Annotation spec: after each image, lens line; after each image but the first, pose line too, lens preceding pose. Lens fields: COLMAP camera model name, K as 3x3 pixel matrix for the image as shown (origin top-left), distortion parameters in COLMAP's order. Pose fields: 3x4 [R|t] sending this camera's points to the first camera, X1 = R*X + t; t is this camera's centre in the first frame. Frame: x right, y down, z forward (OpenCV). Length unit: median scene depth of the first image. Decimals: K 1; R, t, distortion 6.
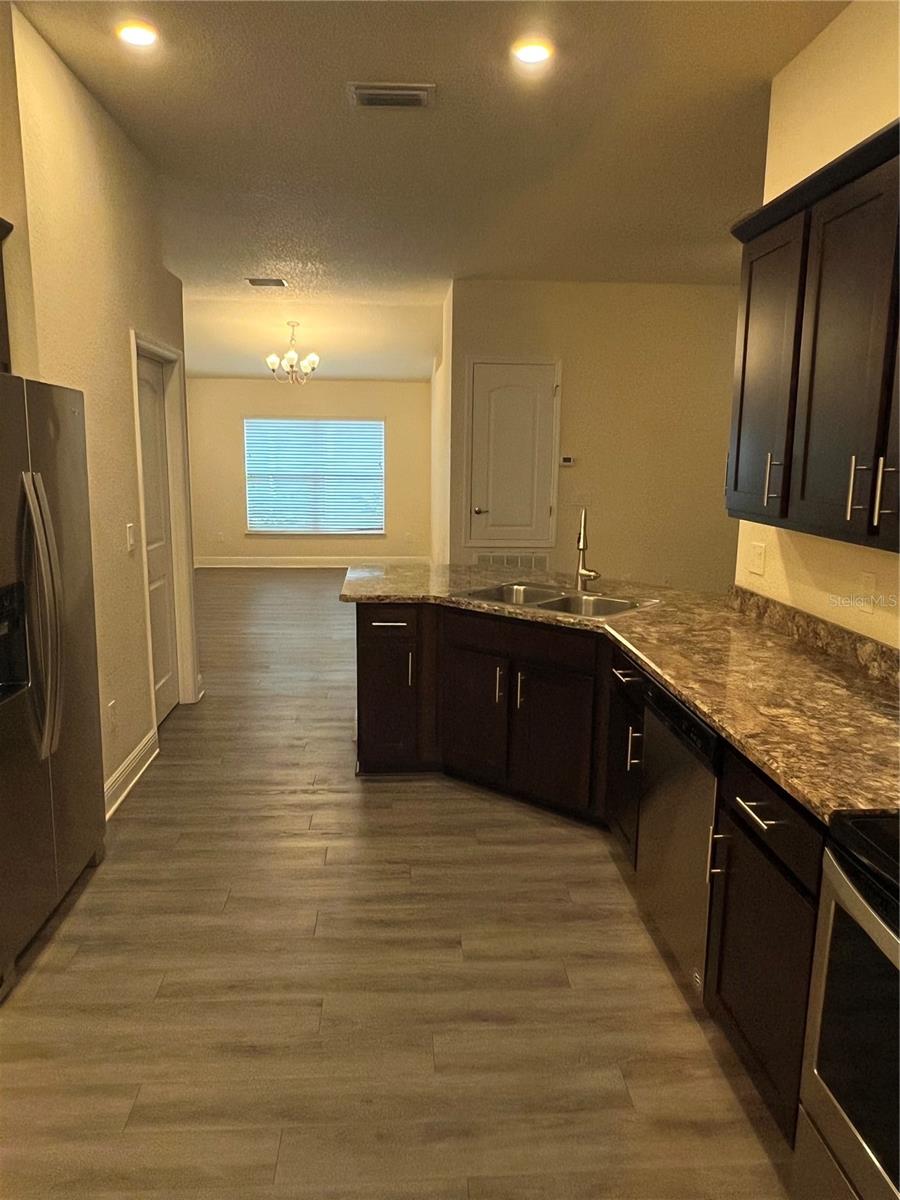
lens RADIAL K [[818.6, 0, 440.8], [0, 818.6, 605.3], [0, 0, 1]] dist [-0.001893, -0.001206]
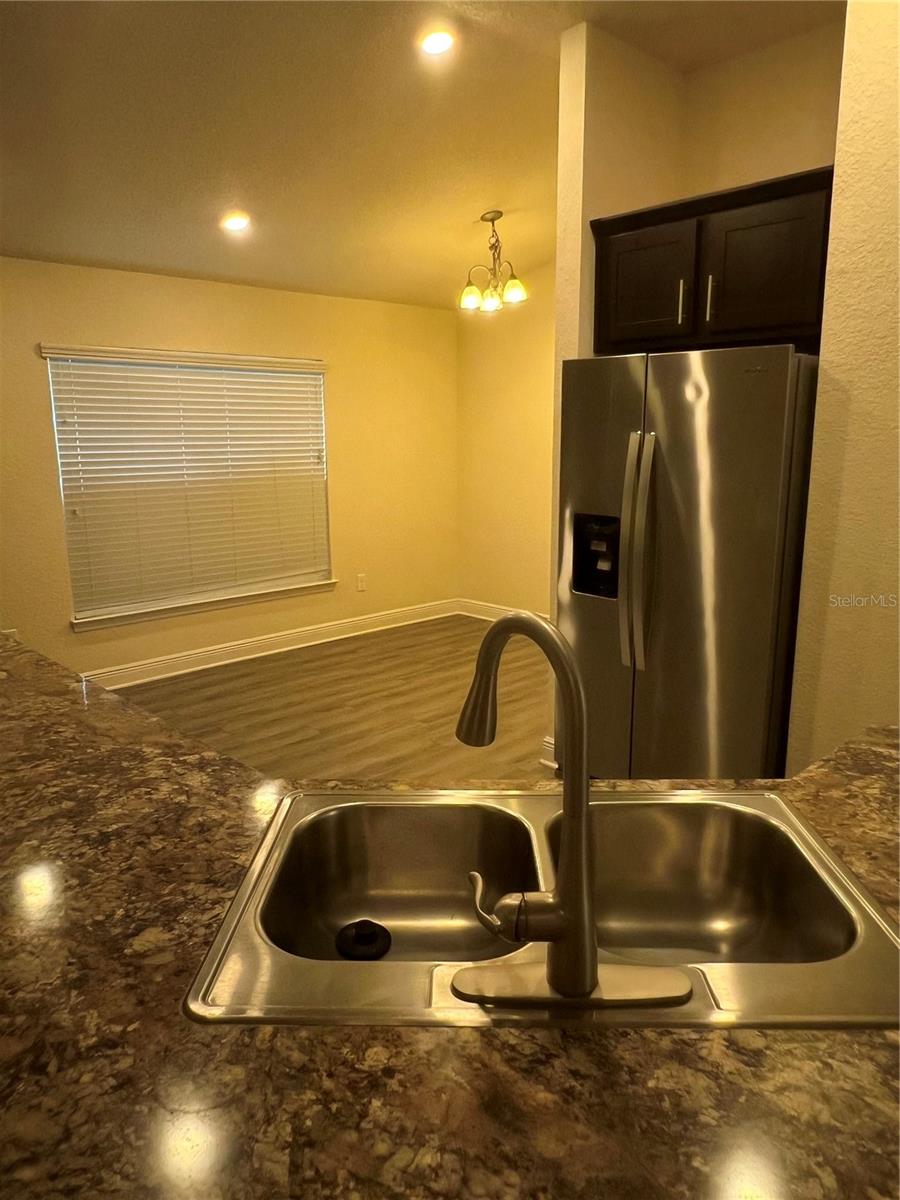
lens RADIAL K [[818.2, 0, 450.0], [0, 818.2, 600.0], [0, 0, 1]] dist [0.012932, -0.002281]
pose [[-0.760695, 0.128439, -0.636276, 0.429501], [-0.121666, 0.934643, 0.334125, -0.251807], [0.637605, 0.331580, -0.695352, 1.428358]]
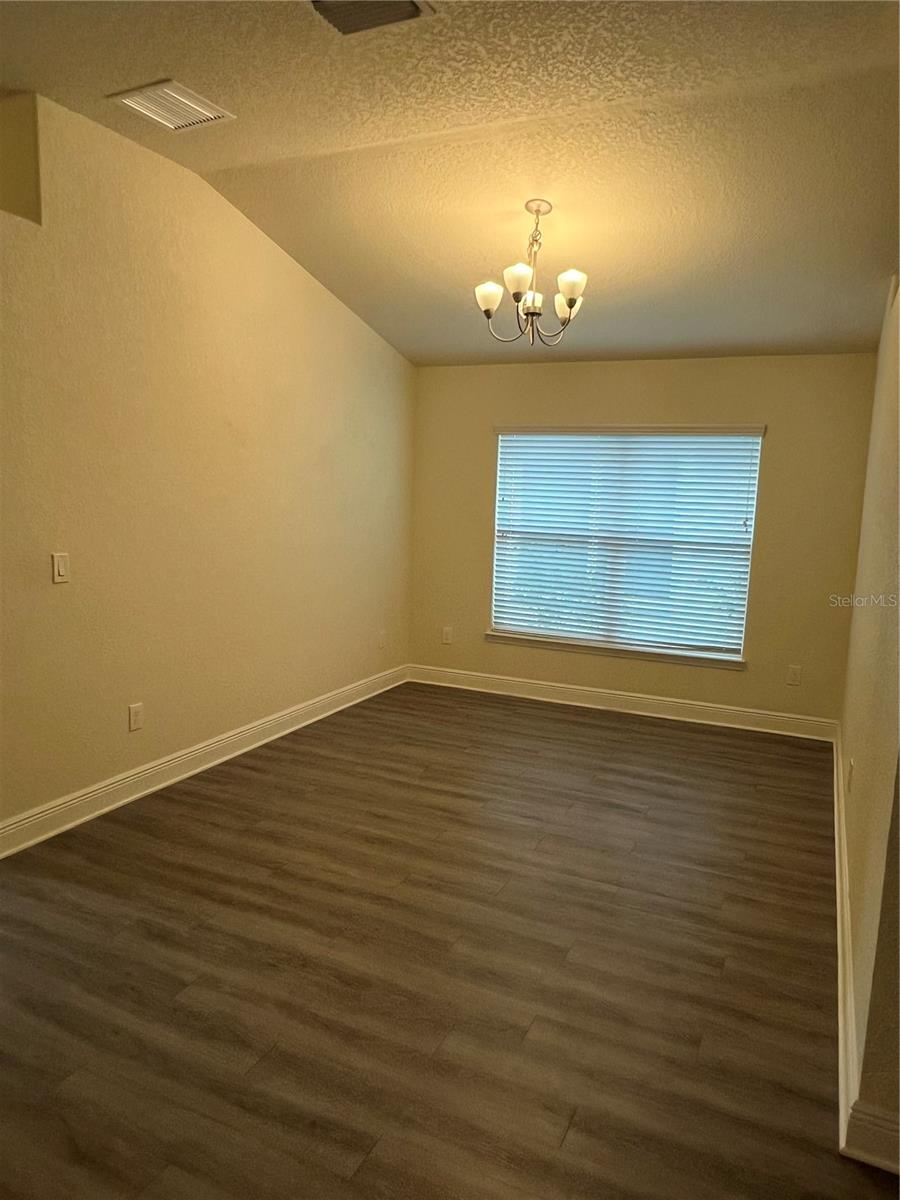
lens RADIAL K [[818.6, 0, 440.8], [0, 818.6, 605.3], [0, 0, 1]] dist [-0.001893, -0.001206]
pose [[0.877492, 0.083531, -0.472261, 0.001387], [-0.108660, 0.993735, -0.026133, -0.324783], [0.467119, 0.074247, 0.881072, 1.740814]]
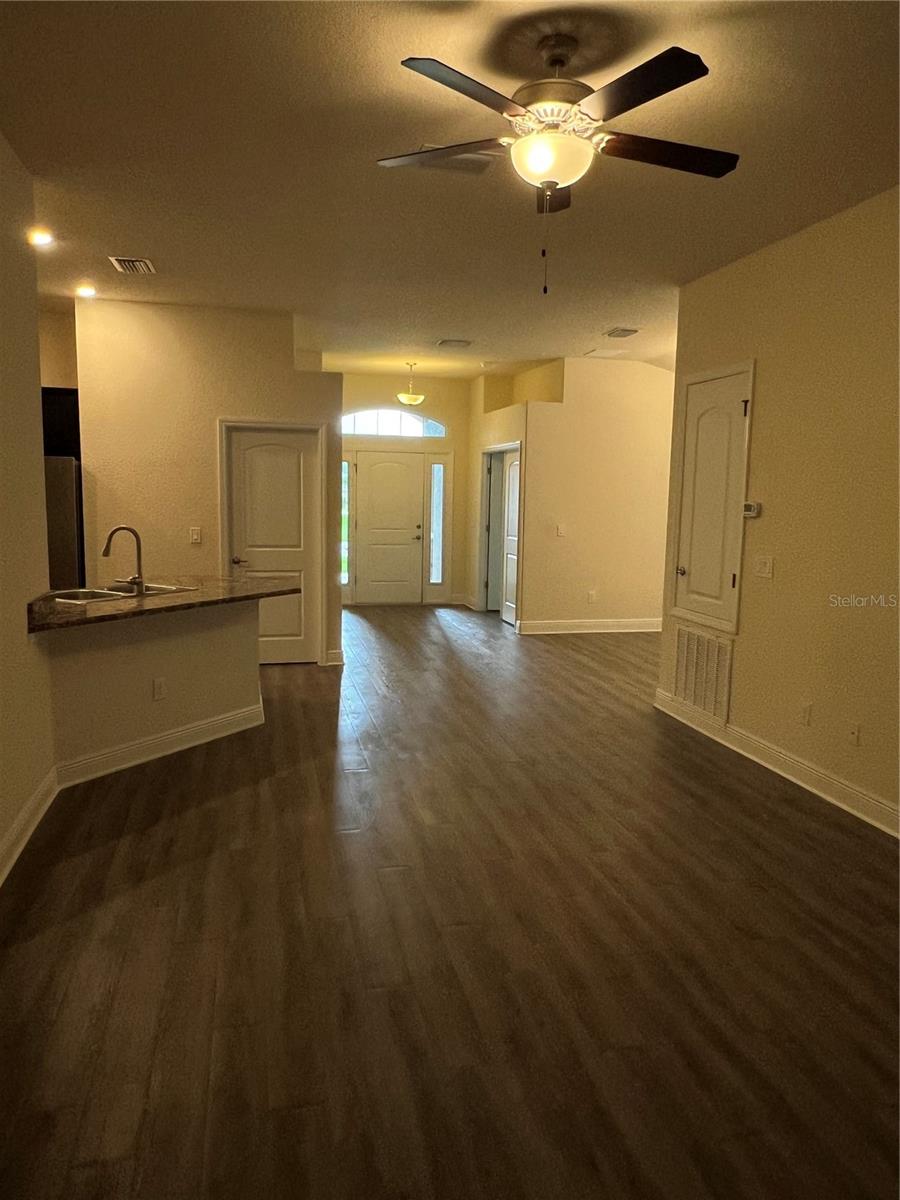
lens RADIAL K [[818.2, 0, 450.0], [0, 818.2, 600.0], [0, 0, 1]] dist [0.012932, -0.002281]
pose [[0.181920, 0.119822, -0.975986, 1.899143], [-0.199557, 0.976392, 0.082676, -0.266982], [0.962851, 0.179725, 0.201536, 1.548643]]
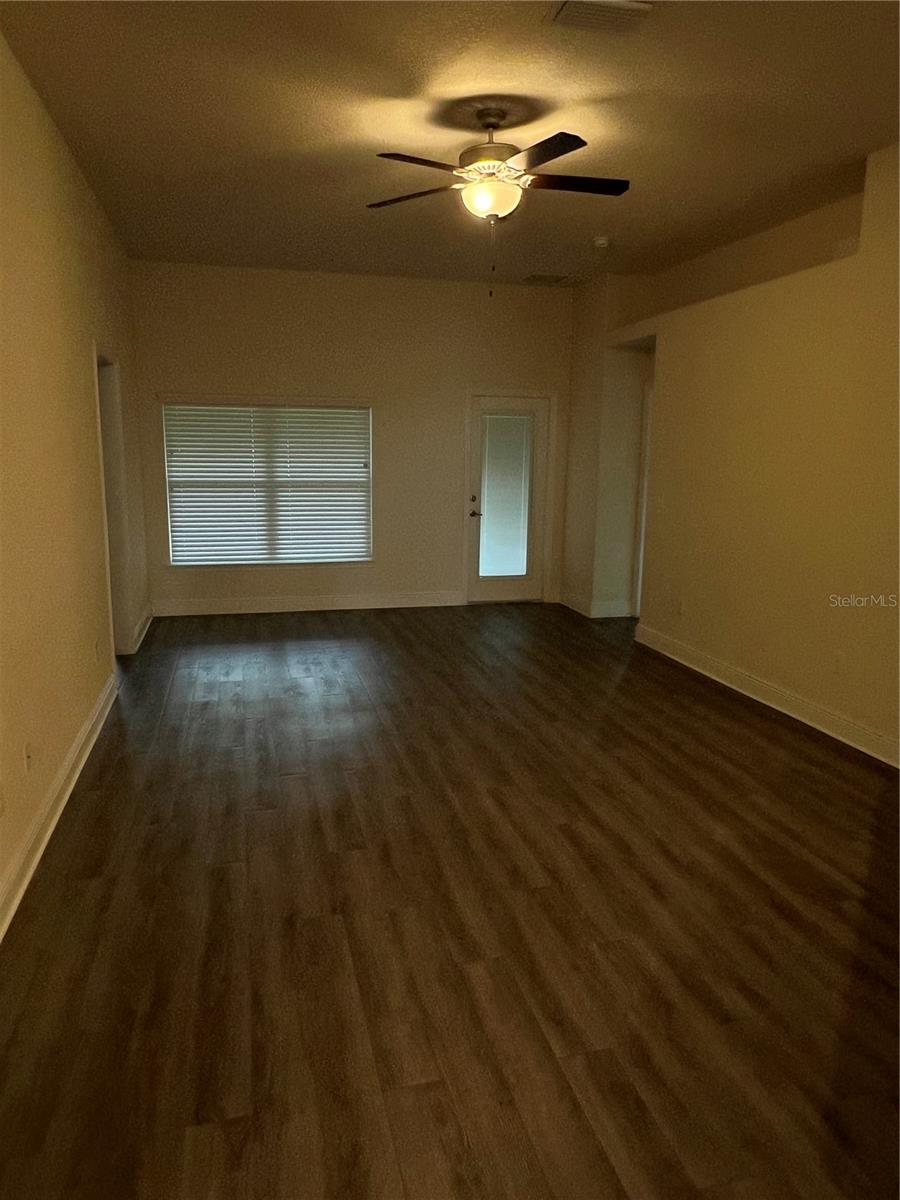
lens RADIAL K [[818.2, 0, 450.0], [0, 818.2, 600.0], [0, 0, 1]] dist [0.012932, -0.002281]
pose [[-0.190614, -0.194713, 0.962161, -0.357161], [0.168303, 0.959137, 0.227444, -0.398167], [-0.967130, 0.205289, -0.150054, 2.132893]]
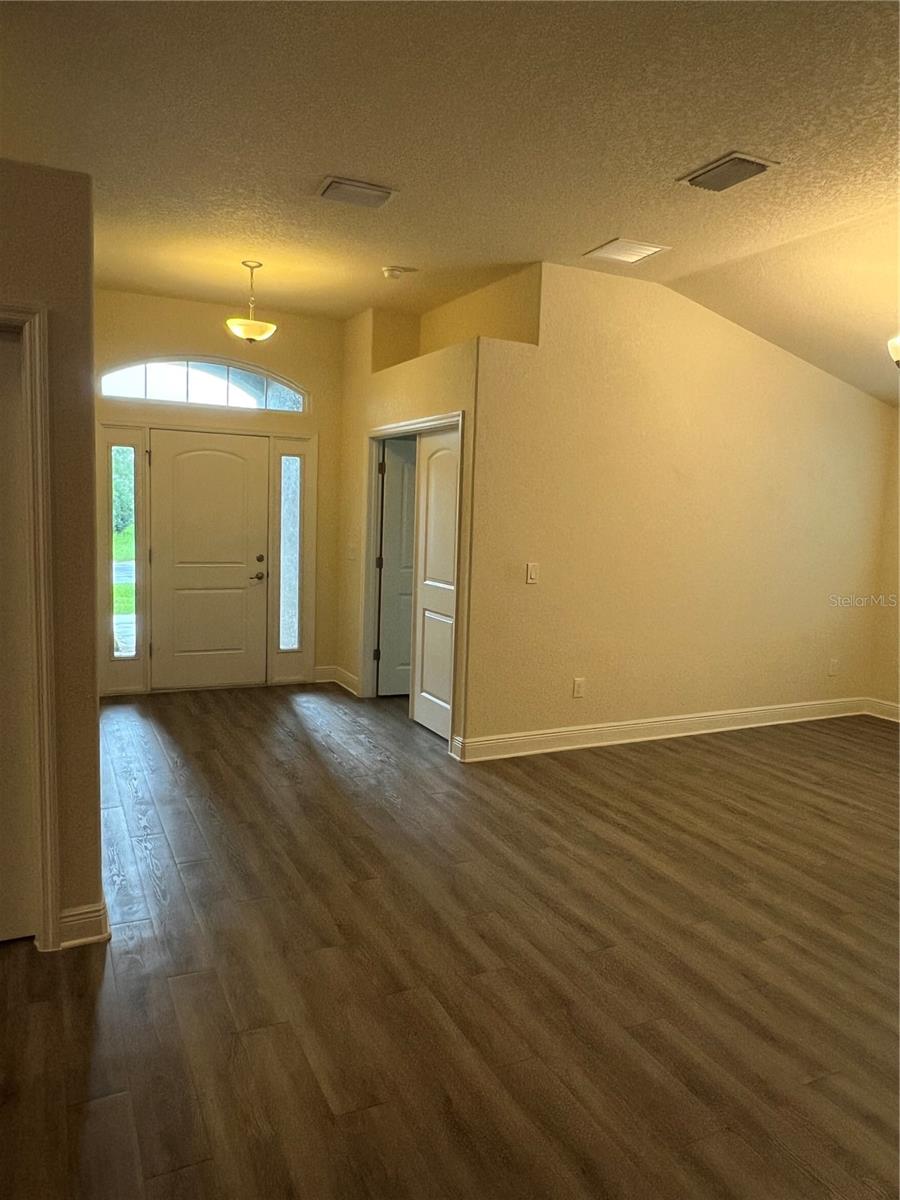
lens RADIAL K [[818.2, 0, 450.0], [0, 818.2, 600.0], [0, 0, 1]] dist [0.012932, -0.002281]
pose [[0.395923, 0.103933, -0.912383, 0.467191], [-0.199283, 0.979620, 0.025114, -0.304419], [0.896399, 0.171879, 0.408566, 1.669484]]
